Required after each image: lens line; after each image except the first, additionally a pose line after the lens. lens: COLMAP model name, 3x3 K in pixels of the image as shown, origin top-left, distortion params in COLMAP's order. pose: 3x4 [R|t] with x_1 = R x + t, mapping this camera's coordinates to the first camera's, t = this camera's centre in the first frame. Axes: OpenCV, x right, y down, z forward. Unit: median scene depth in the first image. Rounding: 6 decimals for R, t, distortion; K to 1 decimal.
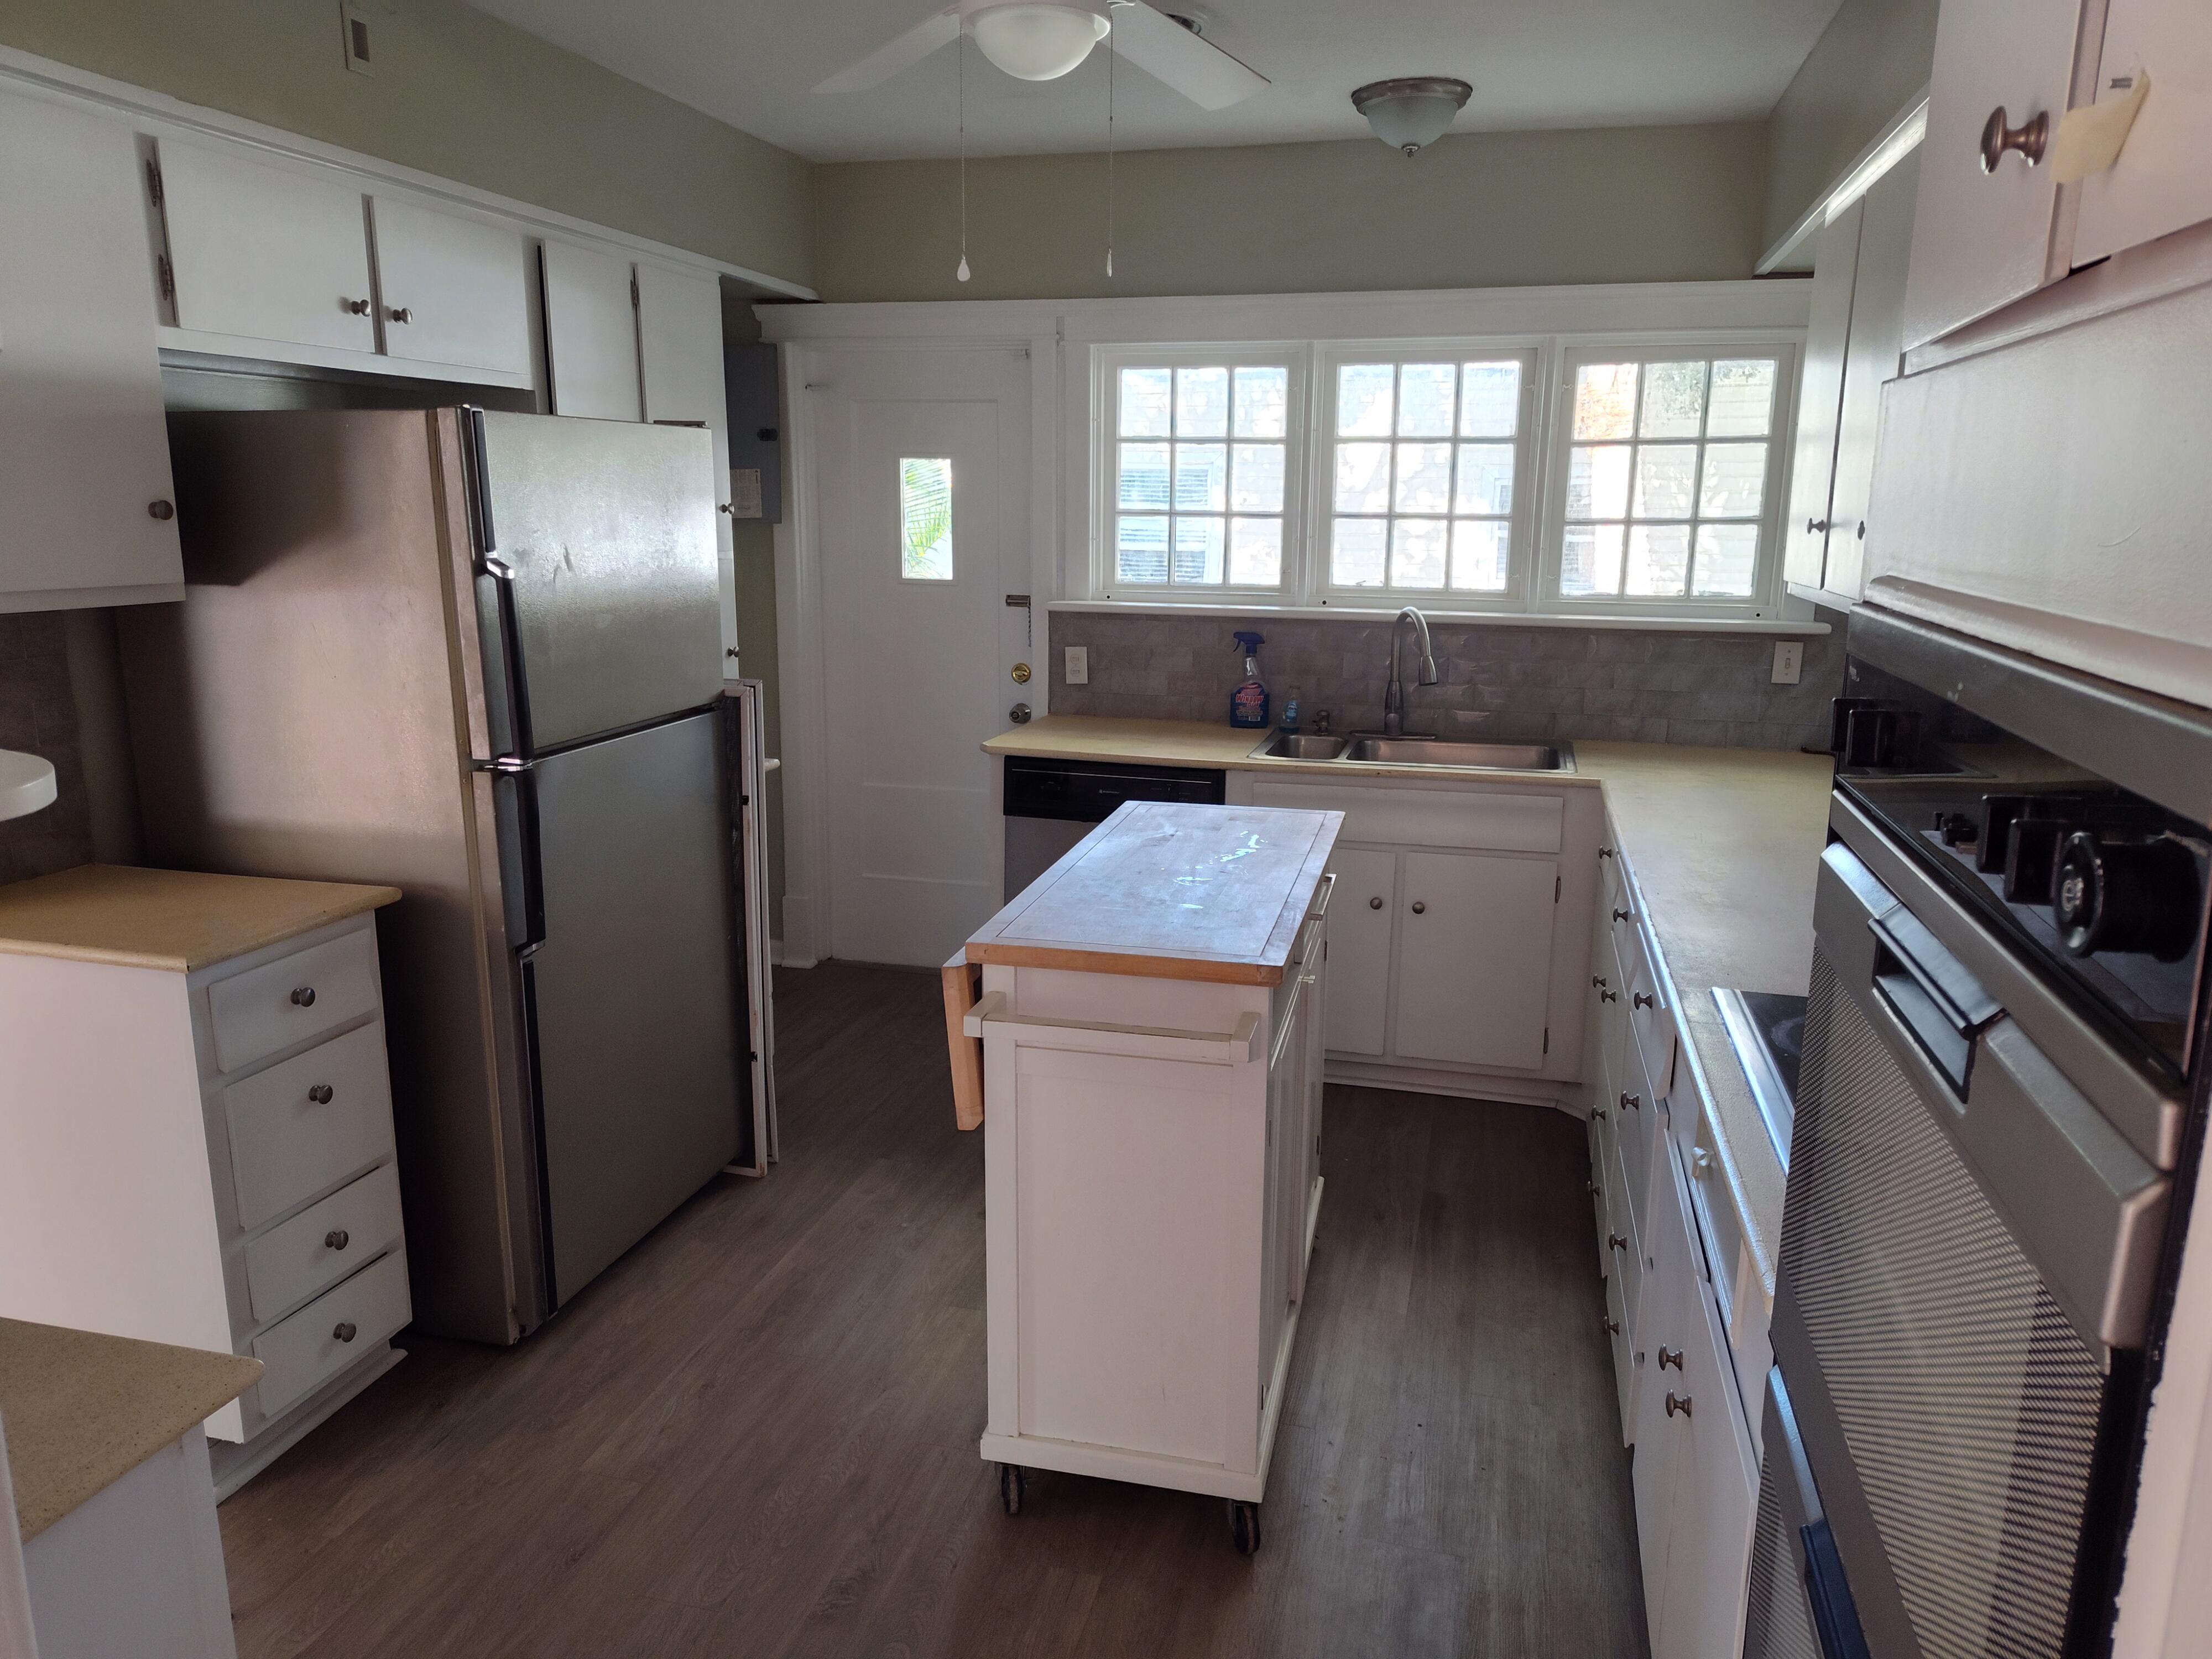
lens RADIAL K [[1503.3, 0, 1113.9], [0, 1503.3, 830.7], [0, 0, 1]] dist [0.028090, -0.031395]
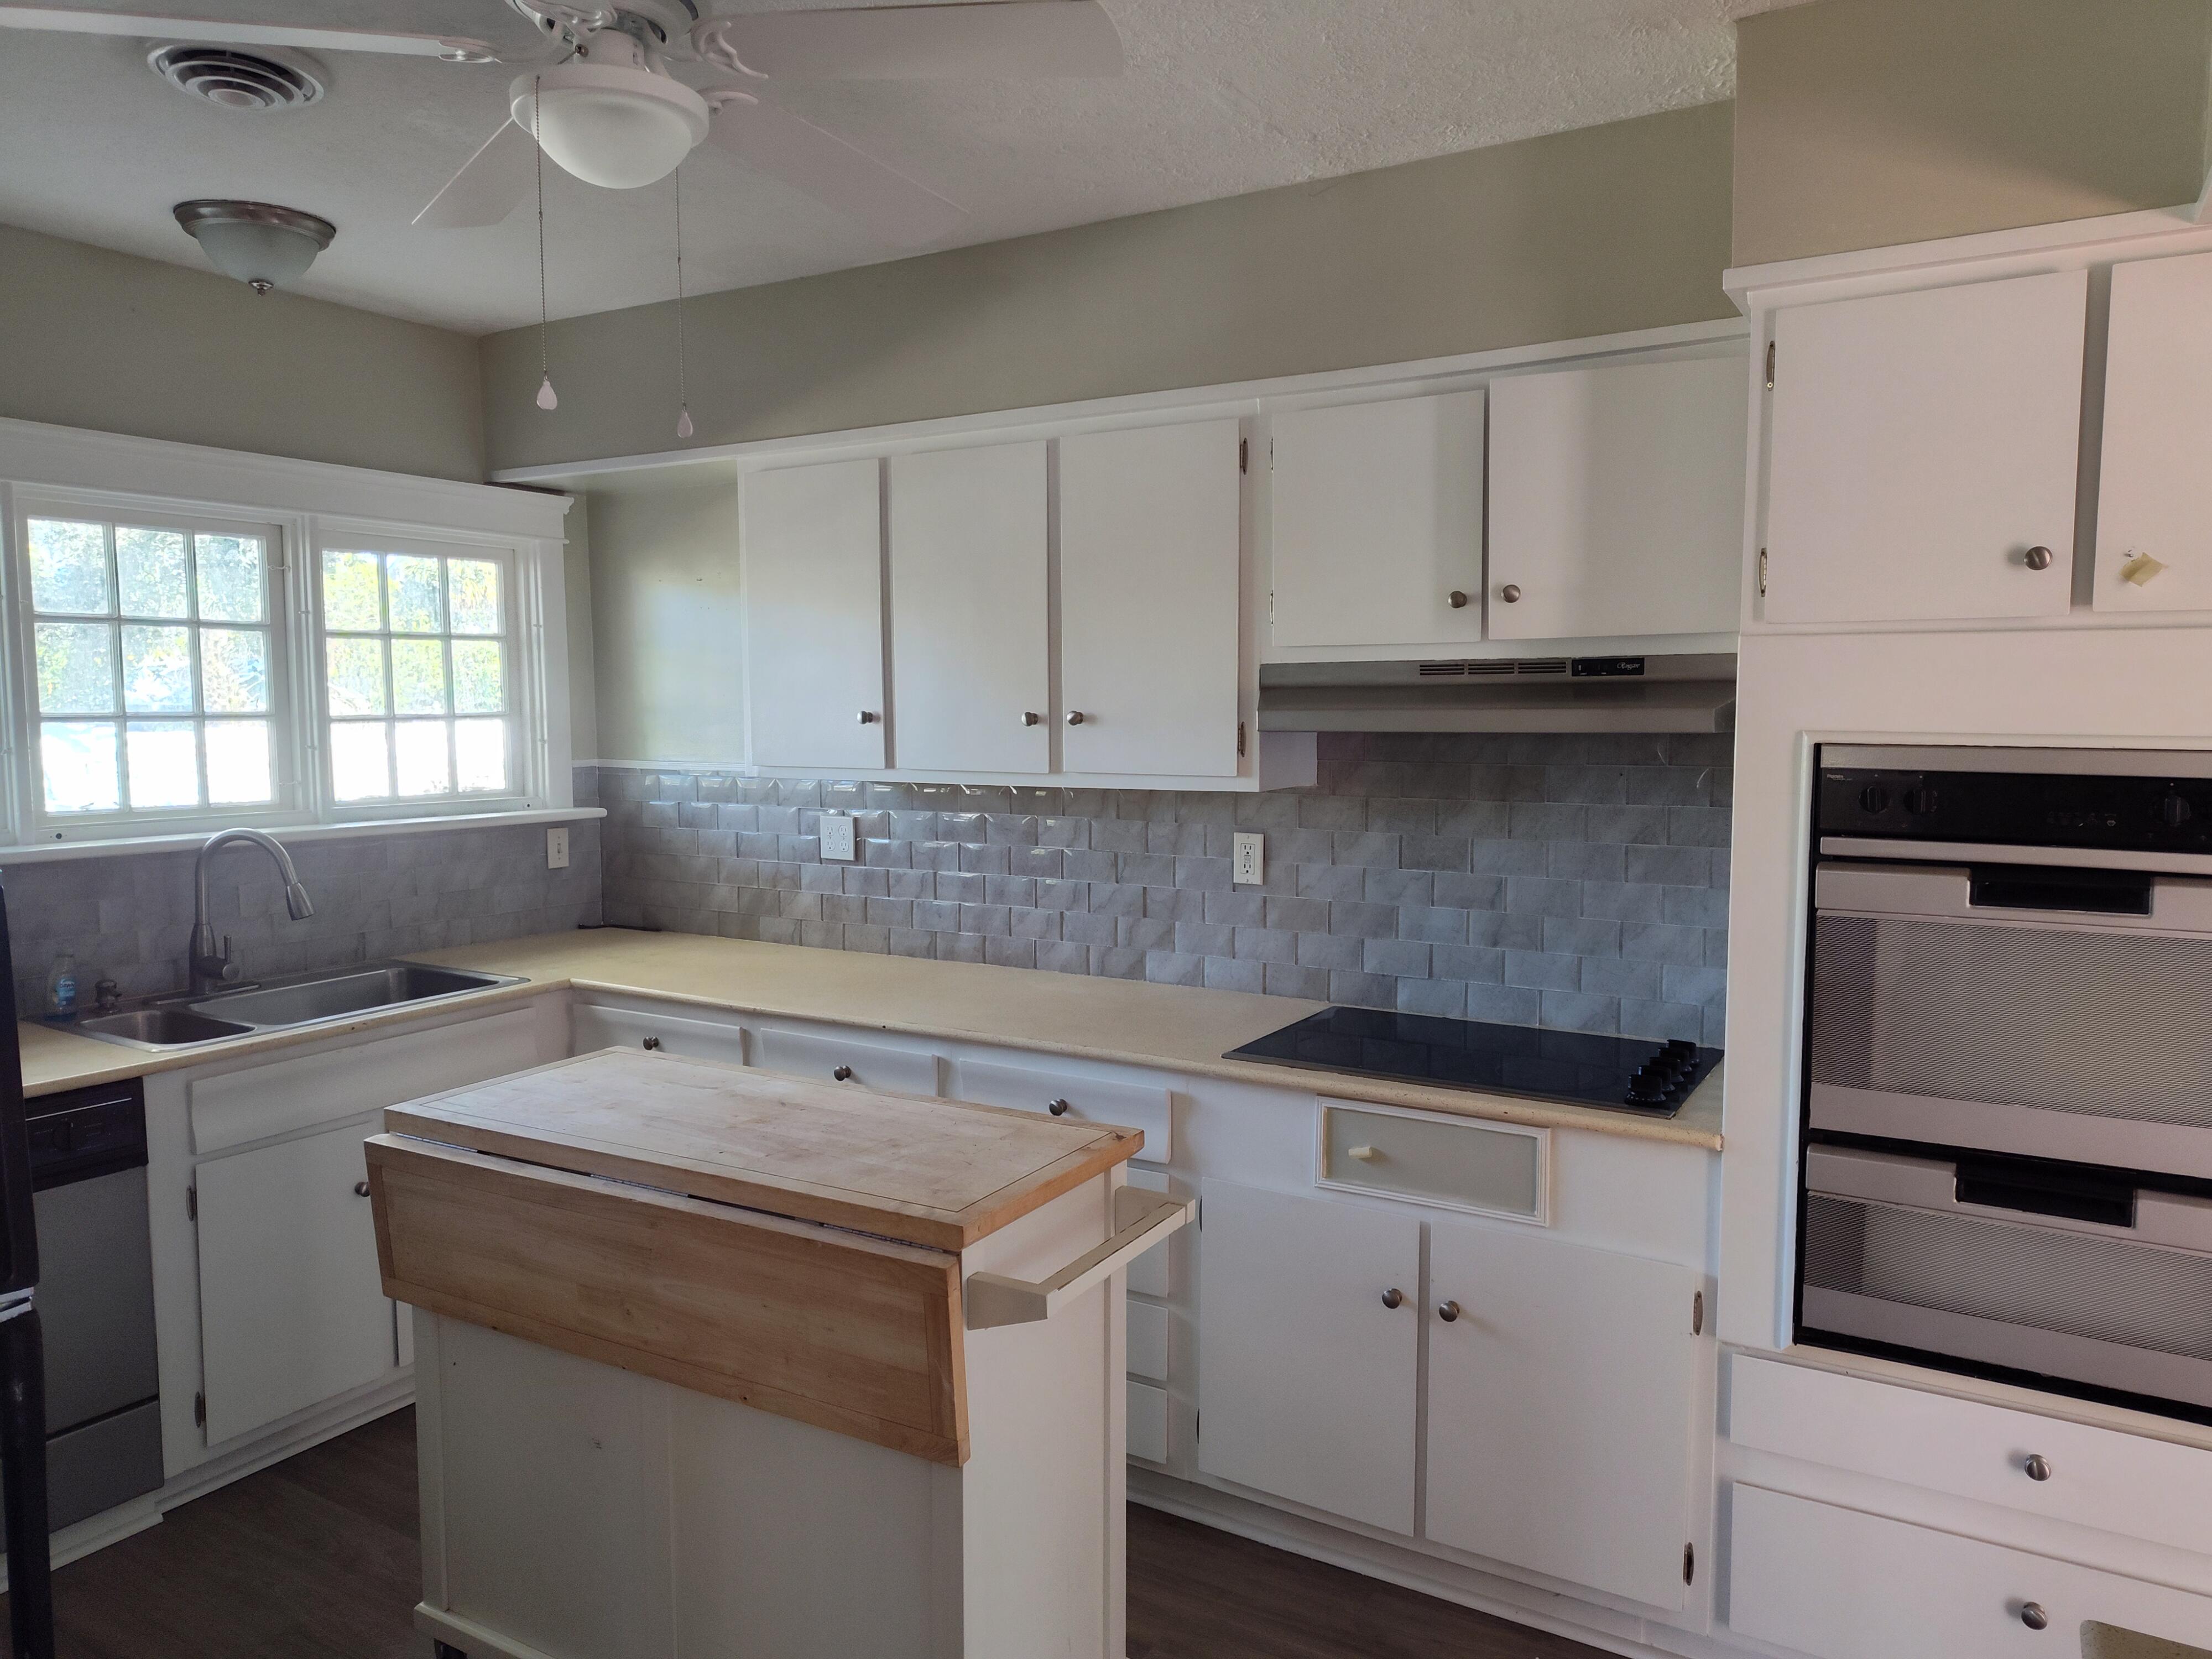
lens RADIAL K [[1503.3, 0, 1112.4], [0, 1503.3, 824.4], [0, 0, 1]] dist [0.028090, -0.031395]
pose [[0.275271, -0.086951, 0.957426, -0.439391], [0.214422, 0.976367, 0.027023, -0.071754], [-0.937149, 0.197855, 0.287410, 0.331202]]
